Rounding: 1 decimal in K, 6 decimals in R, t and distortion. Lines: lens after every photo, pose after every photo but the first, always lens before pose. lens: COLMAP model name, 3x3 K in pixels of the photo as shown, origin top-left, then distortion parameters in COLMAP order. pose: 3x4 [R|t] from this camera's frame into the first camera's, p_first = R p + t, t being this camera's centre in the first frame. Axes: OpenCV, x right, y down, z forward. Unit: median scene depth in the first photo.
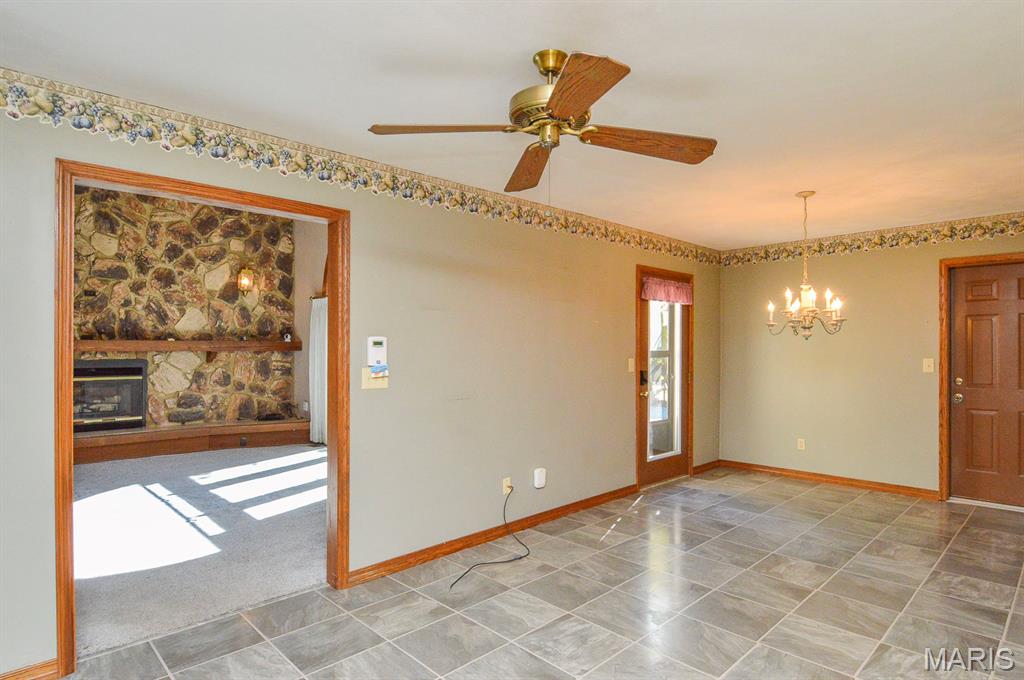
lens RADIAL K [[555.1, 0, 511.2], [0, 555.1, 347.0], [0, 0, 1]] dist [-0.002848, -0.008368]
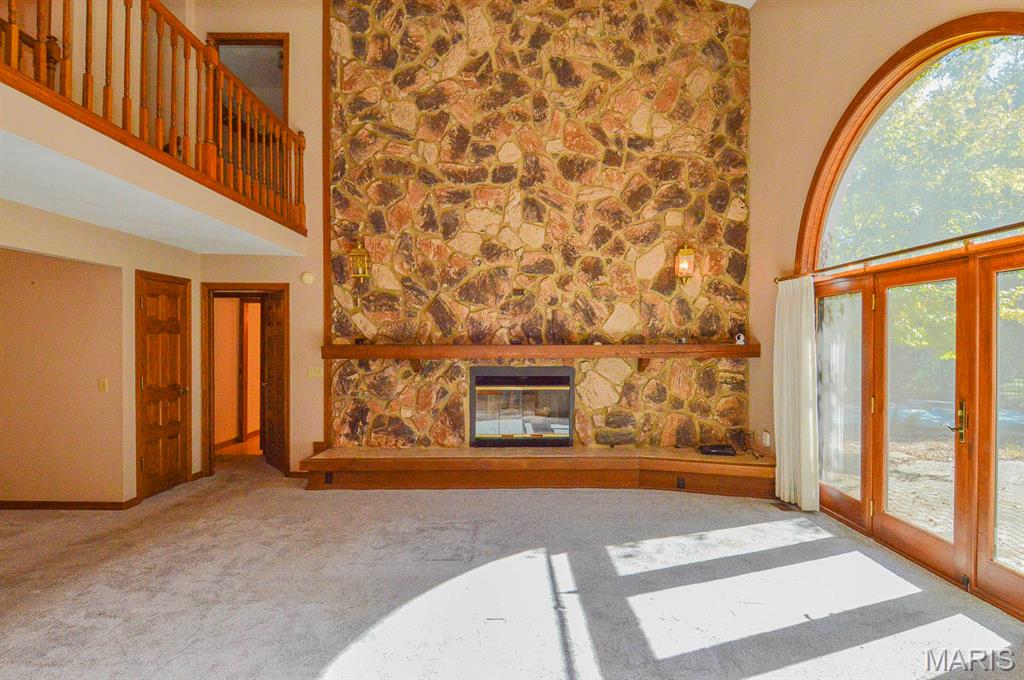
lens RADIAL K [[555.1, 0, 516.1], [0, 555.1, 345.8], [0, 0, 1]] dist [-0.002848, -0.008368]
pose [[0.736329, 0.008721, -0.676567, -0.144922], [0.005148, 0.999816, 0.018491, -0.024994], [0.676604, -0.017098, 0.736148, 0.305416]]
